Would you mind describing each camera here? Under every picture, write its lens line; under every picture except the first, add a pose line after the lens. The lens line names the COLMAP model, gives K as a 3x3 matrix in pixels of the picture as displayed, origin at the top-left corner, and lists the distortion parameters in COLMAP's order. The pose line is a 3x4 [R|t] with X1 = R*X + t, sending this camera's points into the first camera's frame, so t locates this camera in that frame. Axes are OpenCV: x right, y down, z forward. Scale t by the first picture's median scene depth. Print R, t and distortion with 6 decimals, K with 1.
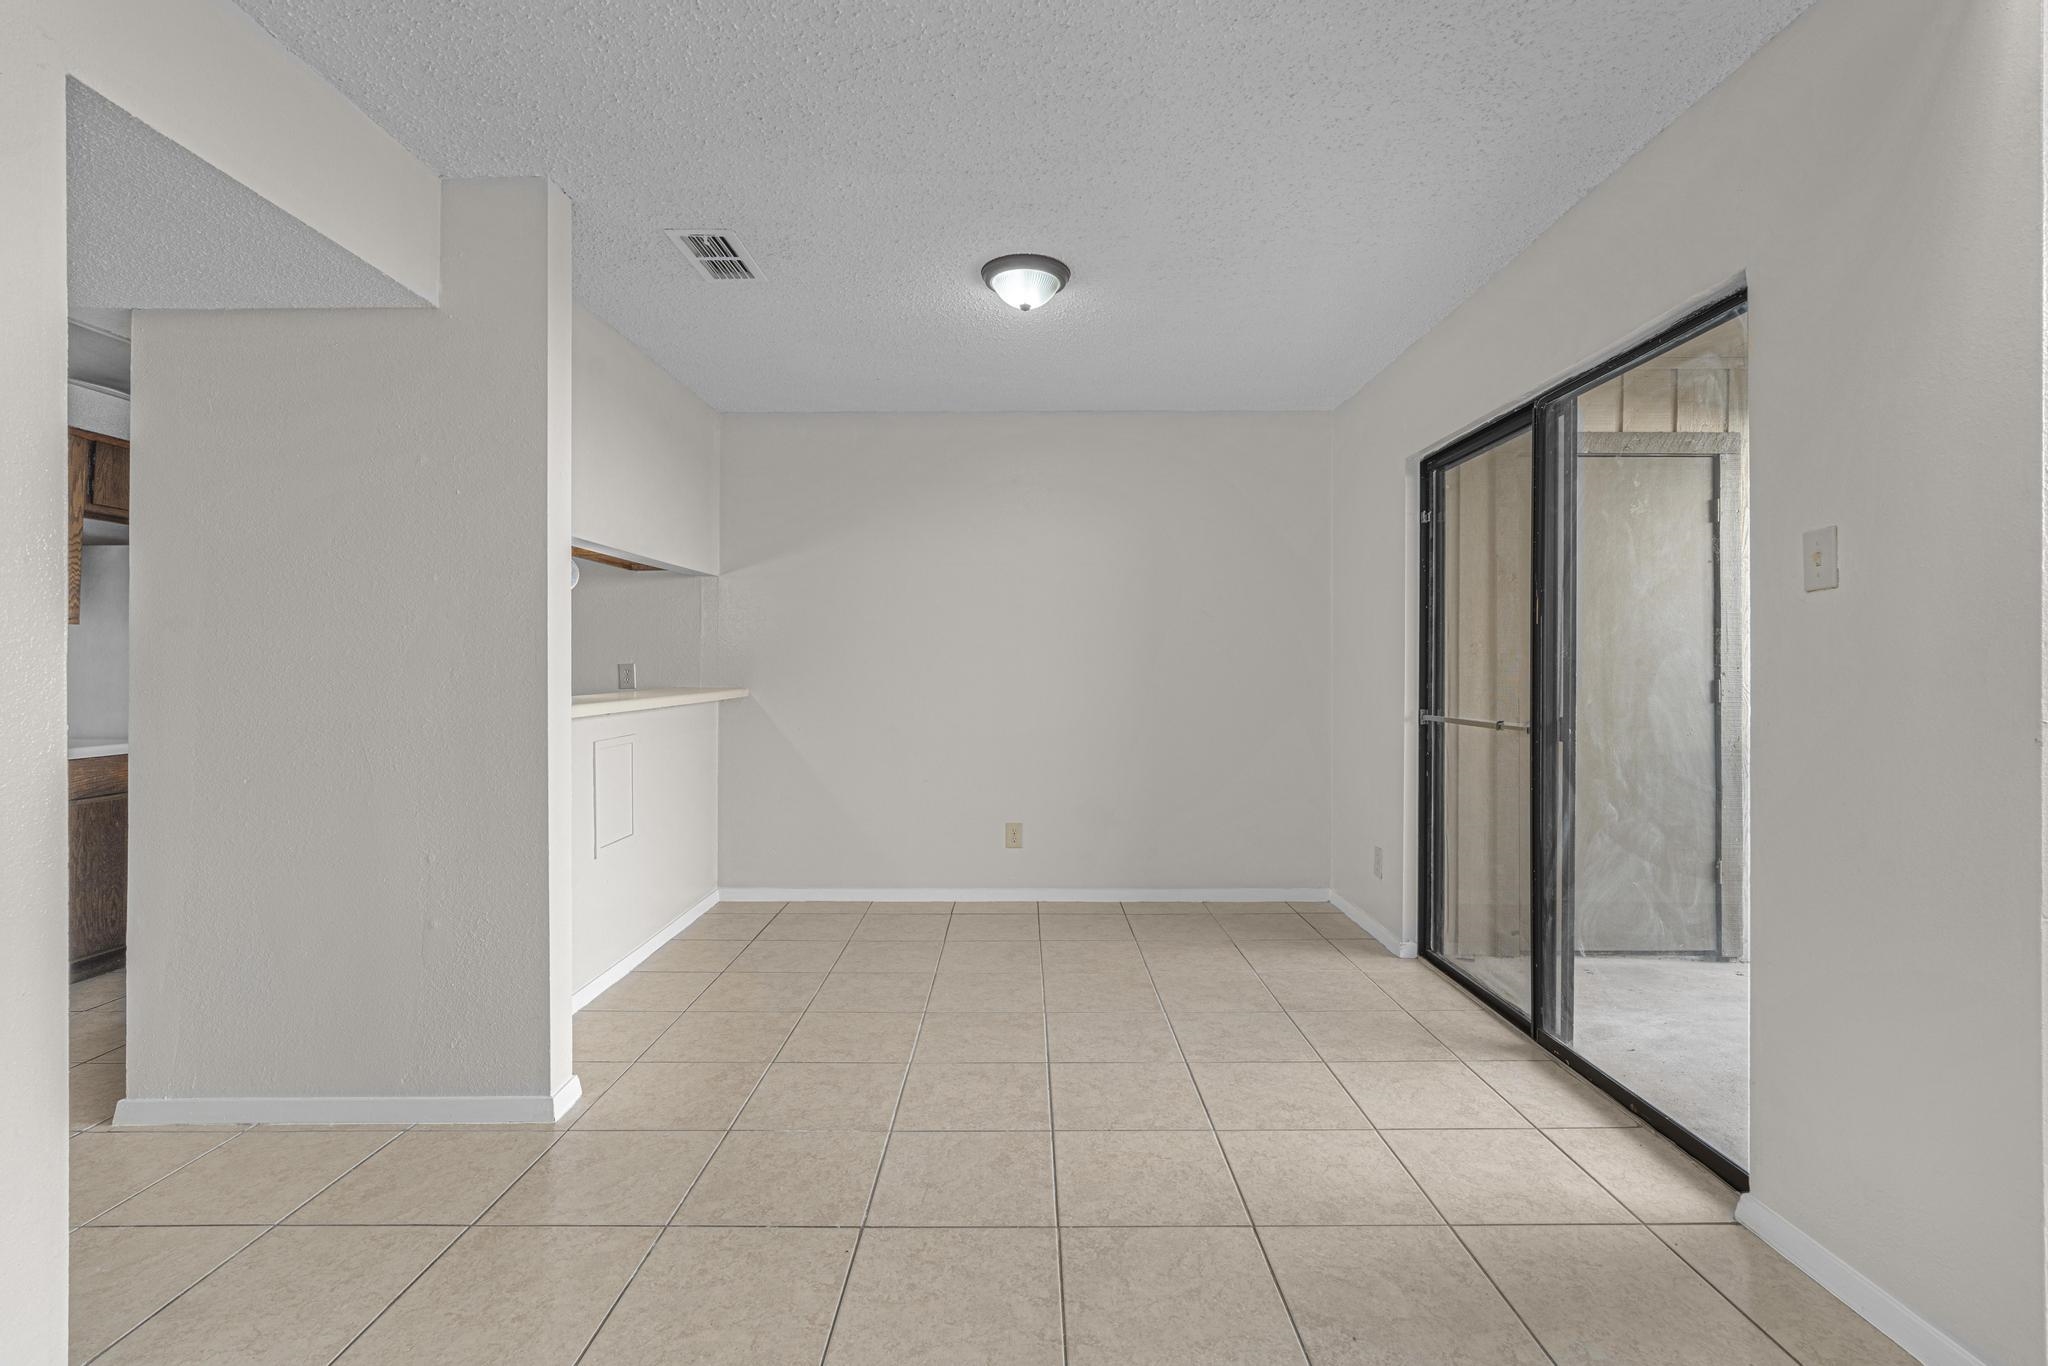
lens RADIAL K [[930.7, 0, 1025.0], [0, 930.7, 666.0], [0, 0, 1]] dist [-0.003130, 0.000213]
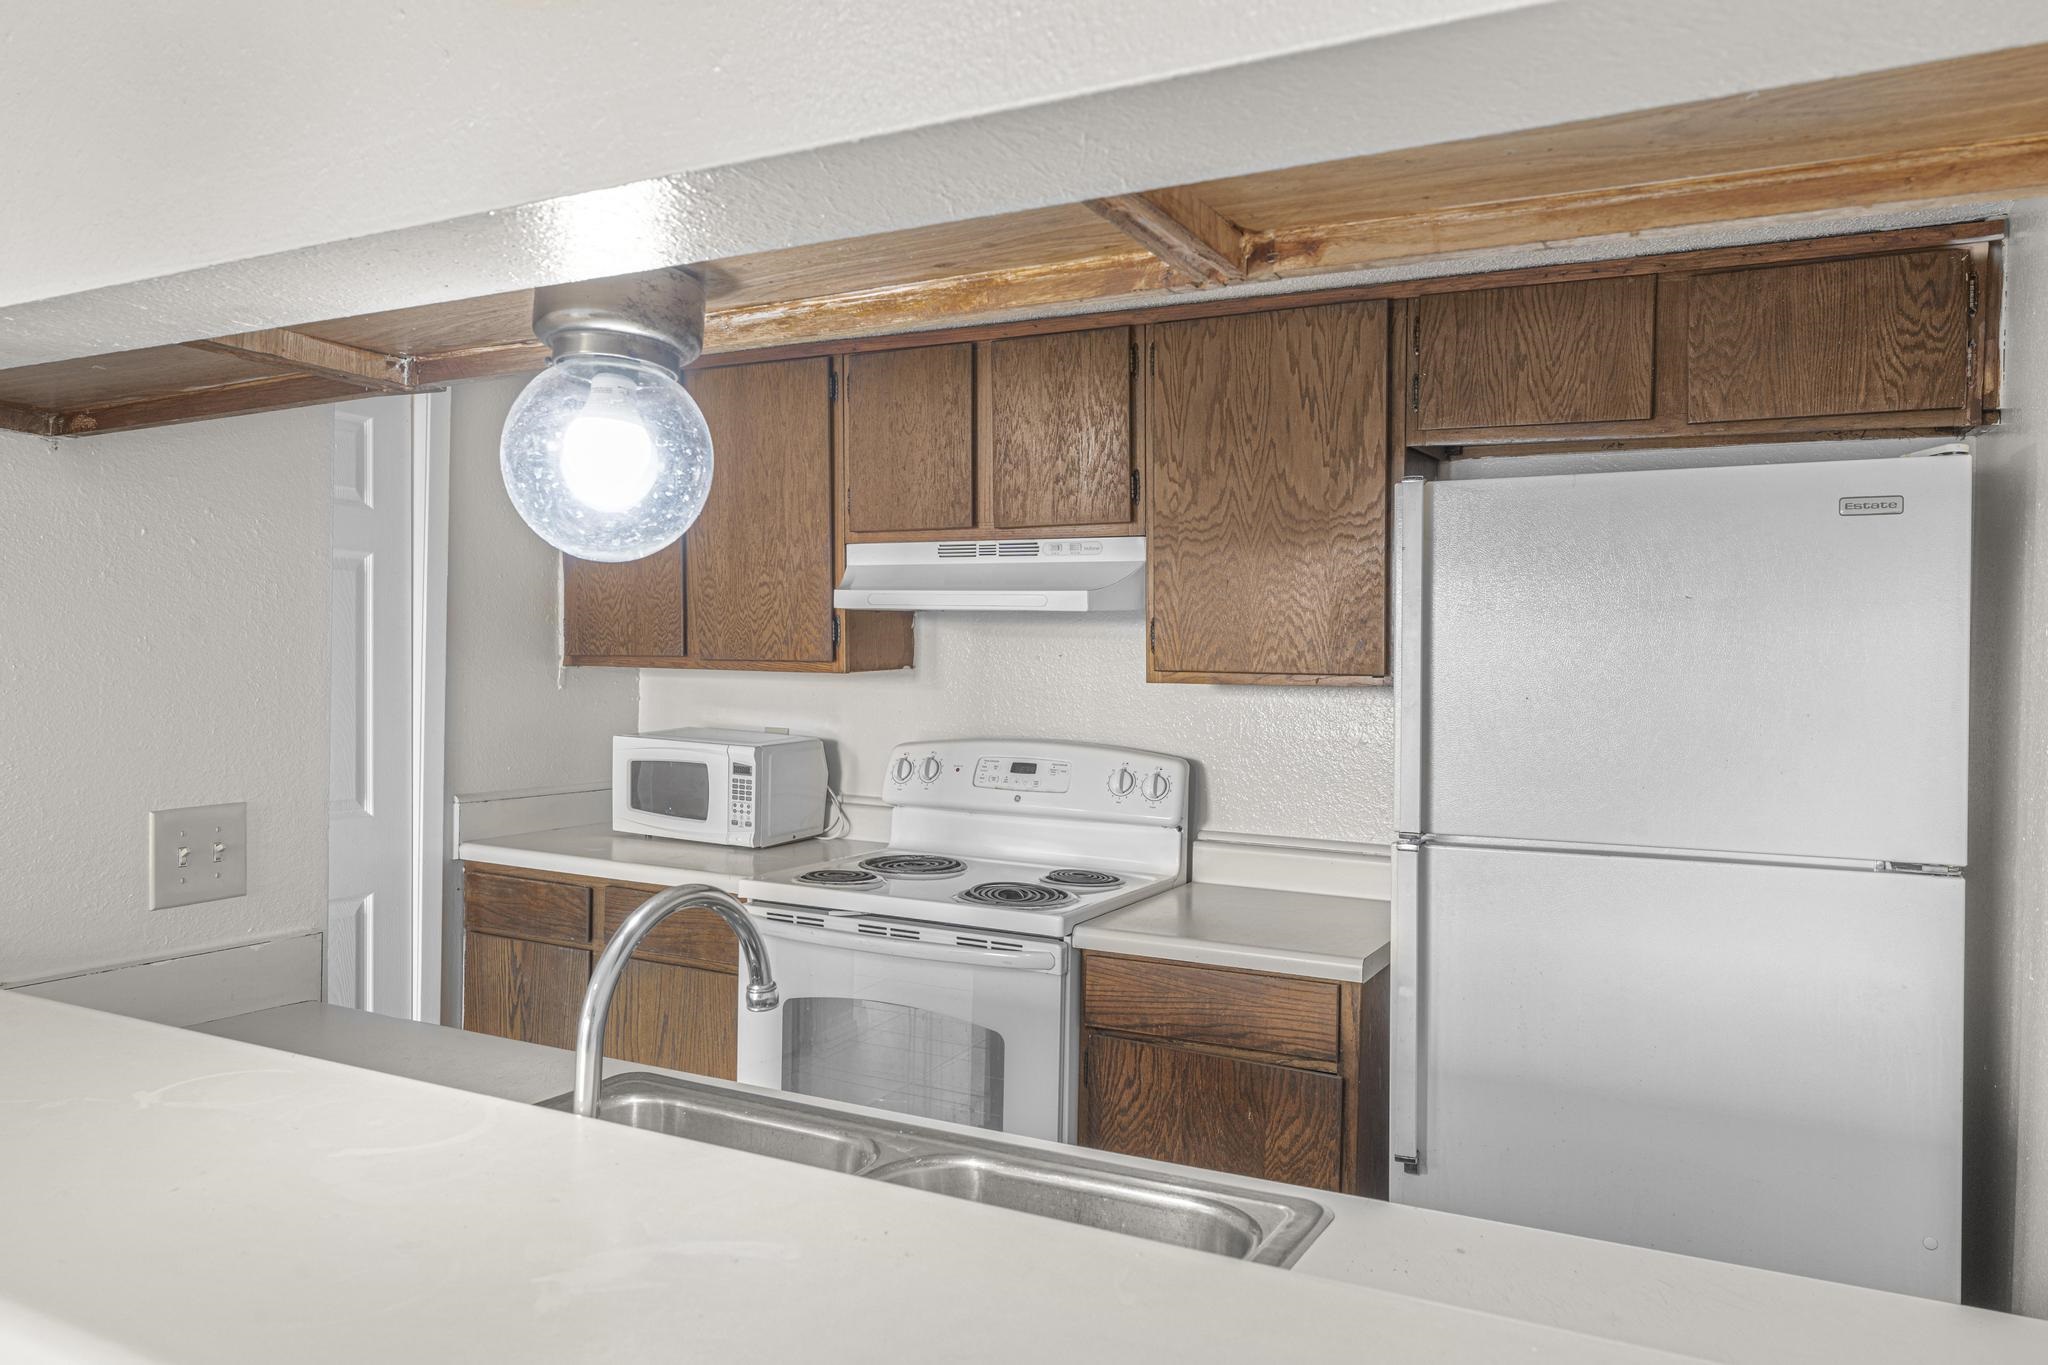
lens RADIAL K [[1439.8, 0, 1022.8], [0, 1439.8, 659.3], [0, 0, 1]] dist [0.005284, 0.000076]
pose [[-0.474176, -0.005770, -0.880411, -0.331621], [-0.014176, 0.999899, 0.001082, -0.071391], [0.880316, 0.012994, -0.474210, 1.468810]]
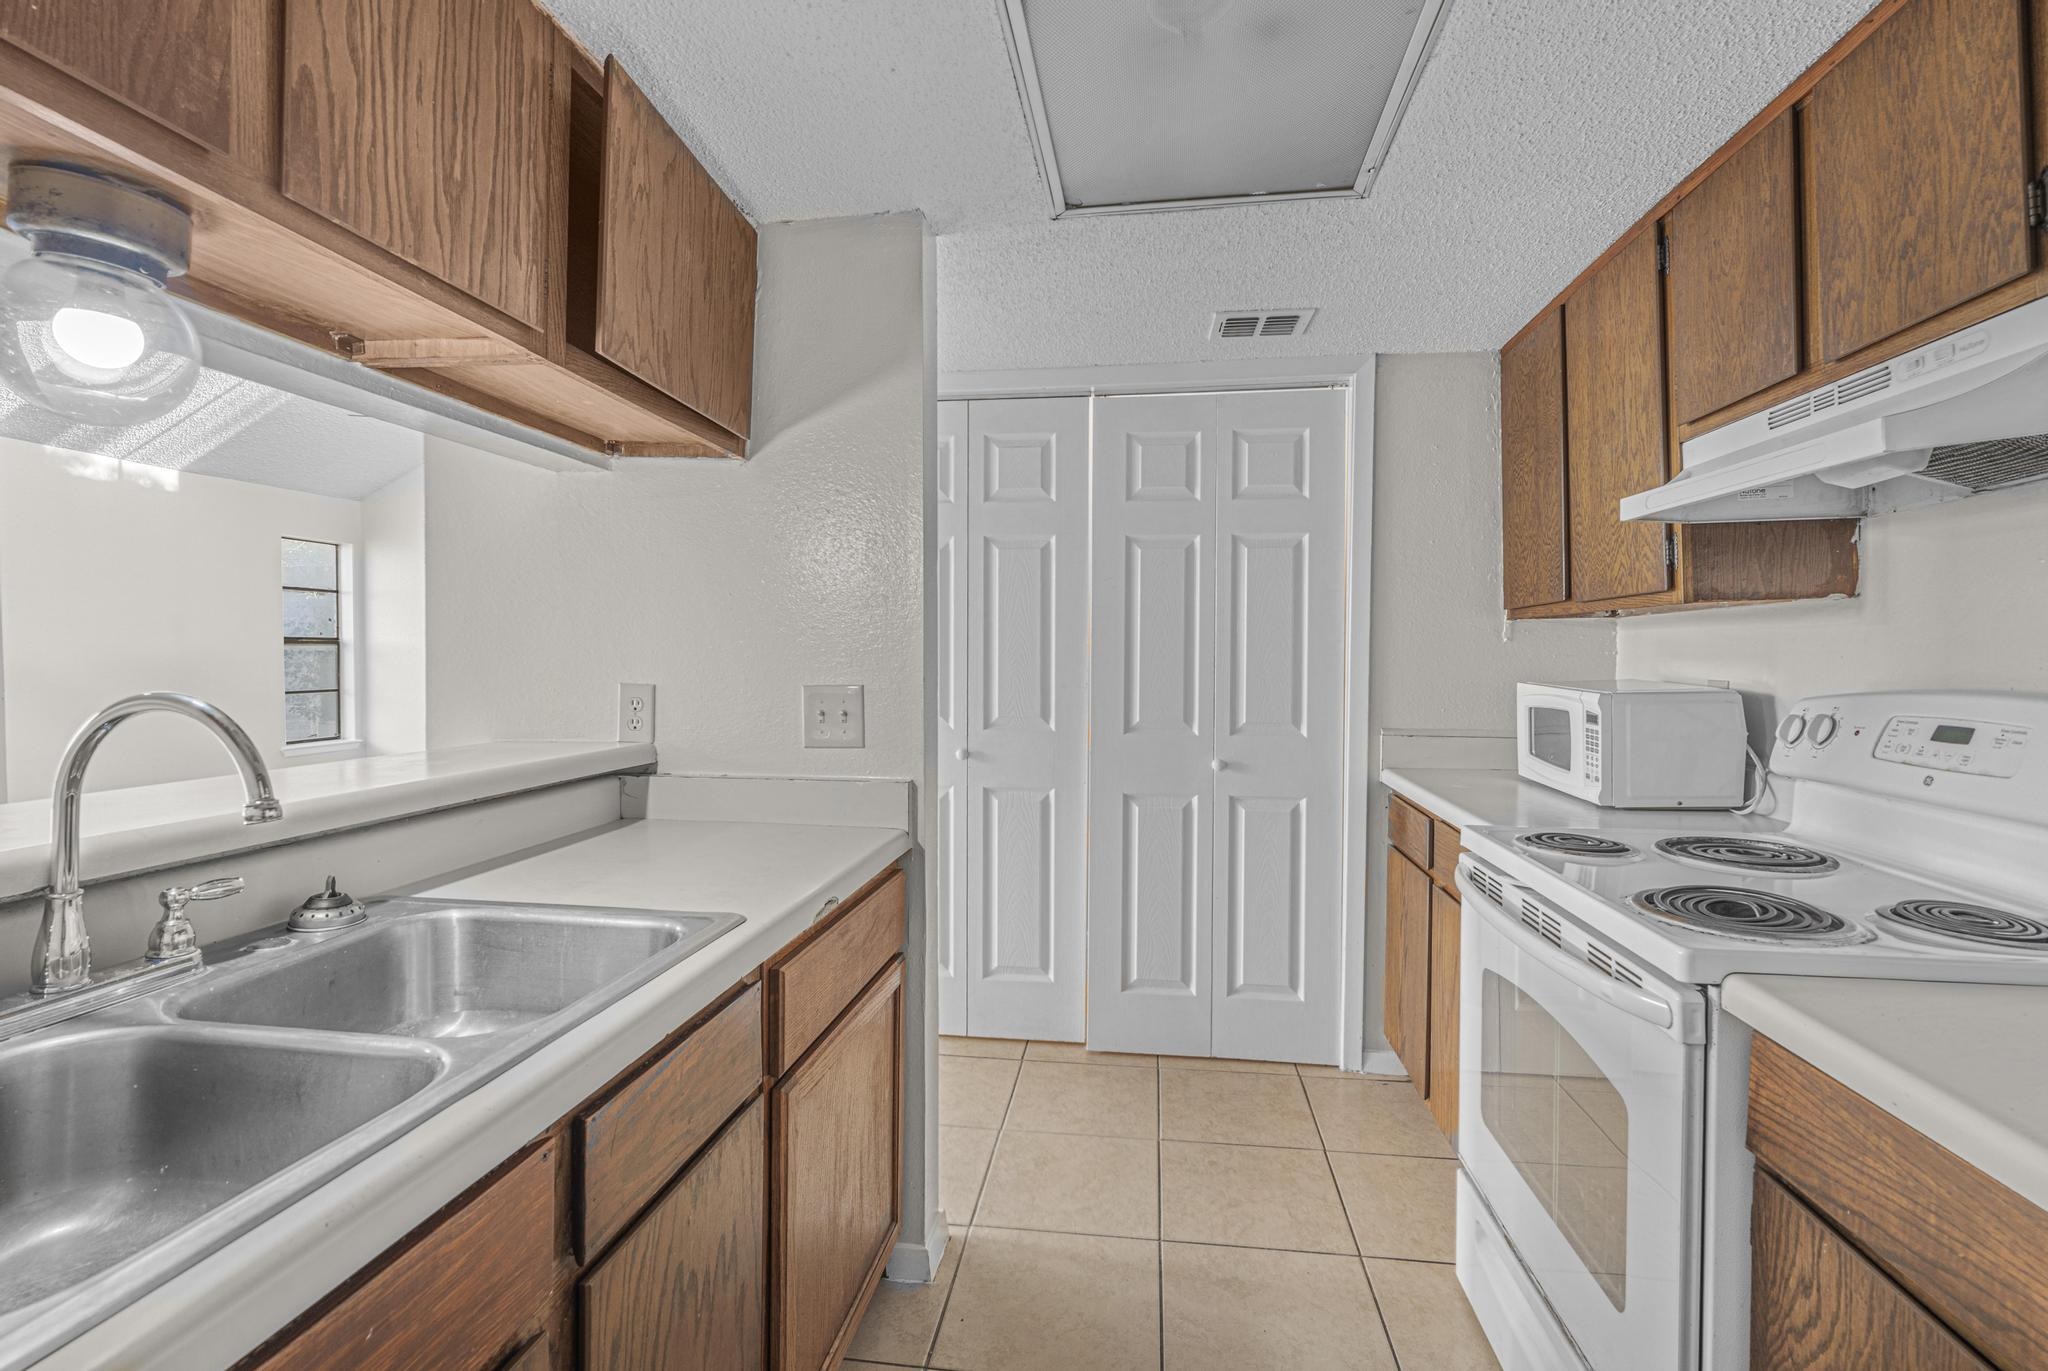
lens RADIAL K [[930.7, 0, 1025.0], [0, 930.7, 668.5], [0, 0, 1]] dist [-0.003130, 0.000213]
pose [[-0.989905, -0.007206, 0.141550, -0.937064], [-0.005222, 0.999883, 0.014383, -0.021853], [-0.141637, 0.013499, -0.989827, 1.453957]]
